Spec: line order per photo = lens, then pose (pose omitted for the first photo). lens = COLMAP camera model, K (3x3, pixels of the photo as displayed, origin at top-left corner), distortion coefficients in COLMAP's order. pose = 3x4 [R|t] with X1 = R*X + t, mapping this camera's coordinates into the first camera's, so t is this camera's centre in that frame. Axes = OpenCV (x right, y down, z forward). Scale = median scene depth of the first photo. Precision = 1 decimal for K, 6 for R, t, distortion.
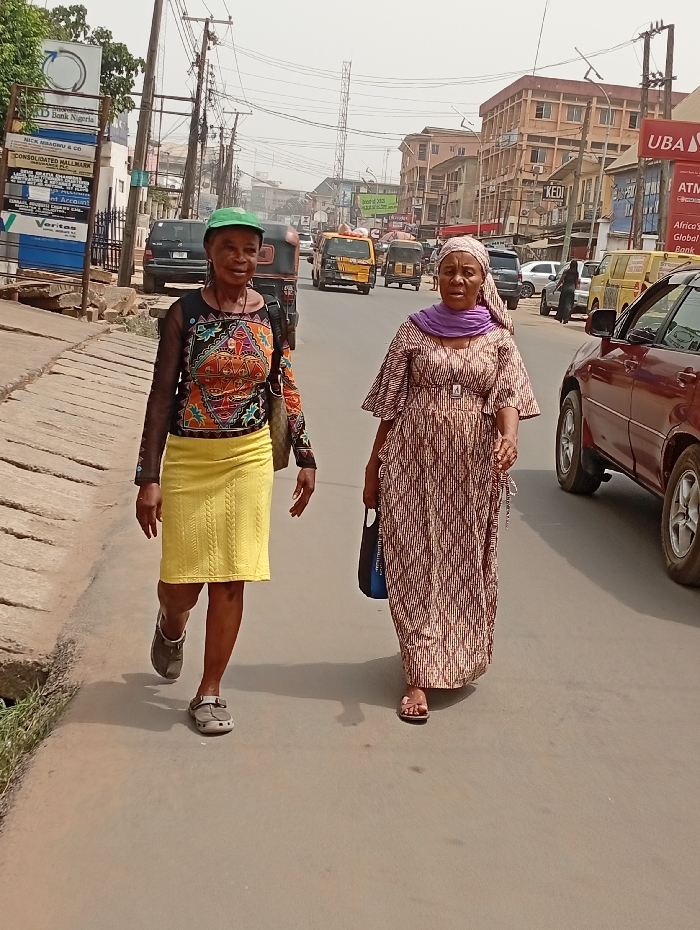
lens RADIAL K [[1464.5, 0, 351.6], [0, 1464.5, 467.7], [0, 0, 1]] dist [0.259934, 0.000000]
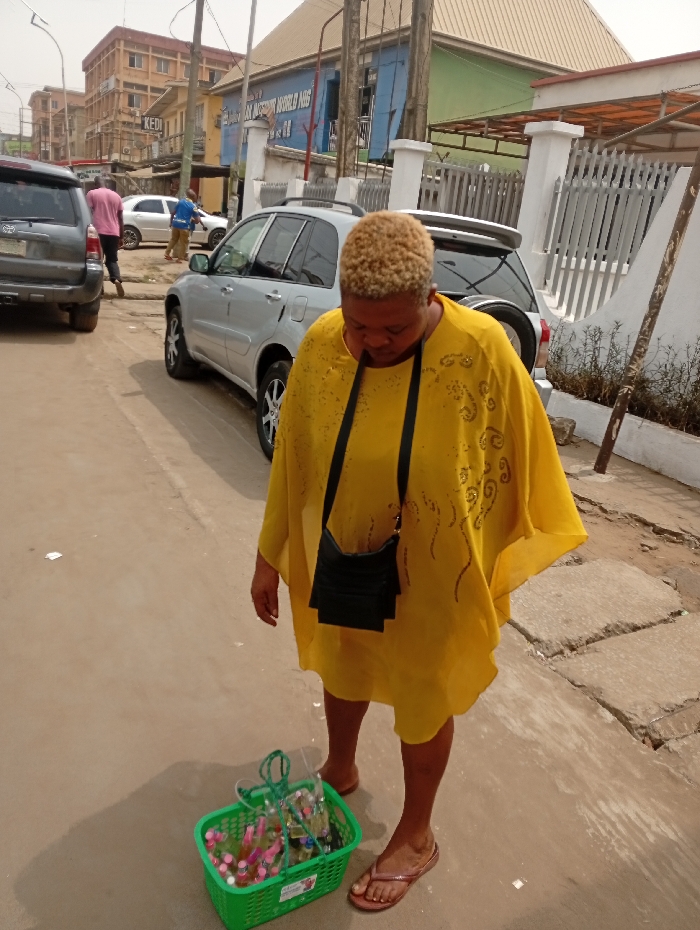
lens RADIAL K [[727.2, 0, 354.3], [0, 727.2, 461.8], [0, 0, 1]] dist [-0.048784, -0.002894]
pose [[0.922680, -0.107731, 0.370211, 0.047742], [0.025717, 0.975230, 0.219695, -0.053727], [-0.384708, -0.193187, 0.902595, 0.380596]]
